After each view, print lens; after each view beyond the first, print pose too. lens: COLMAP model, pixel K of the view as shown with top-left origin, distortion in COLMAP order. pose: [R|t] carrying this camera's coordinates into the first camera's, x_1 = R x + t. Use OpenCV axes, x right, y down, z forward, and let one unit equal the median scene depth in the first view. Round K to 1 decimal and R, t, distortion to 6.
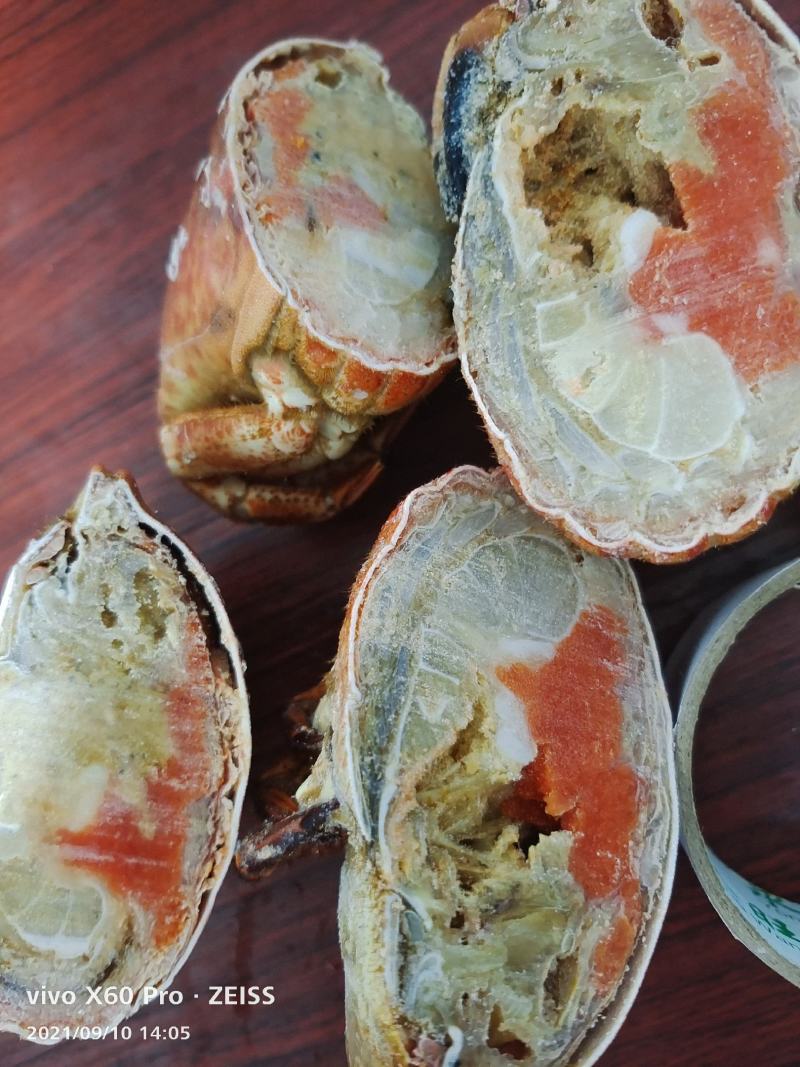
lens RADIAL K [[894.7, 0, 400.0], [0, 894.7, 533.5], [0, 0, 1]] dist [0.008160, -0.110923]
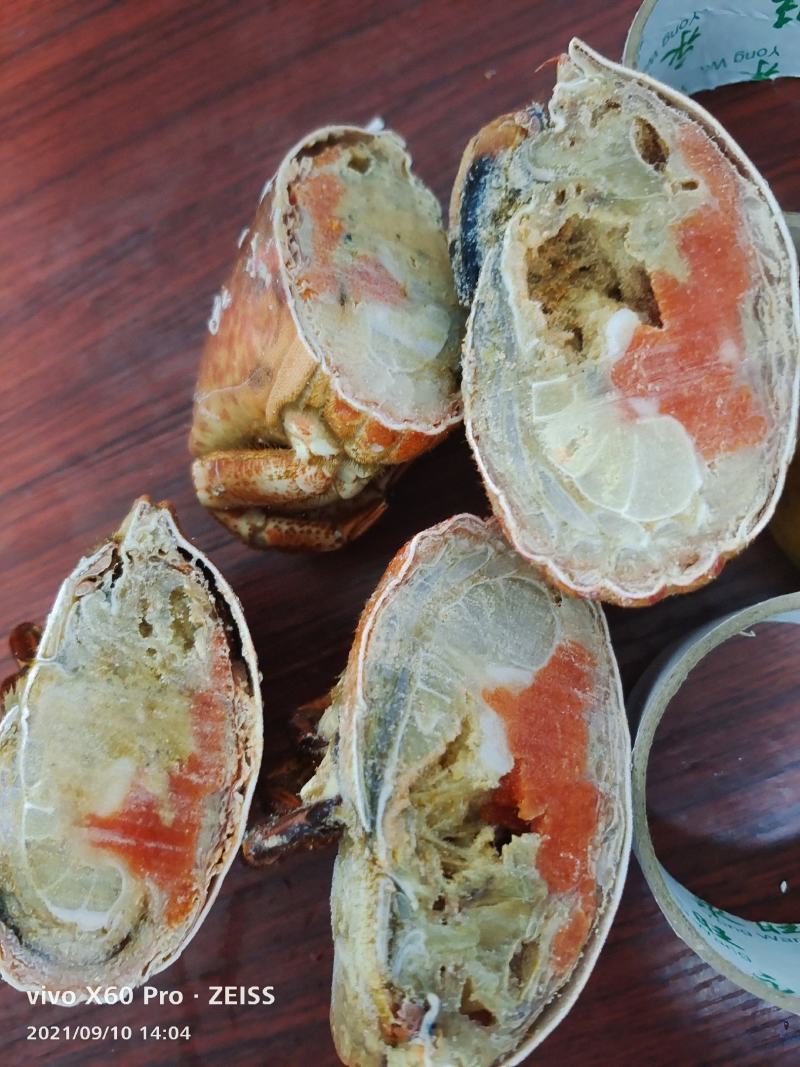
lens RADIAL K [[894.7, 0, 400.0], [0, 894.7, 533.5], [0, 0, 1]] dist [0.008160, -0.110923]
pose [[0.998189, 0.055375, 0.023484, -0.036445], [-0.054754, 0.998154, -0.026297, -0.015886], [-0.024897, 0.024964, 0.999378, -0.160124]]
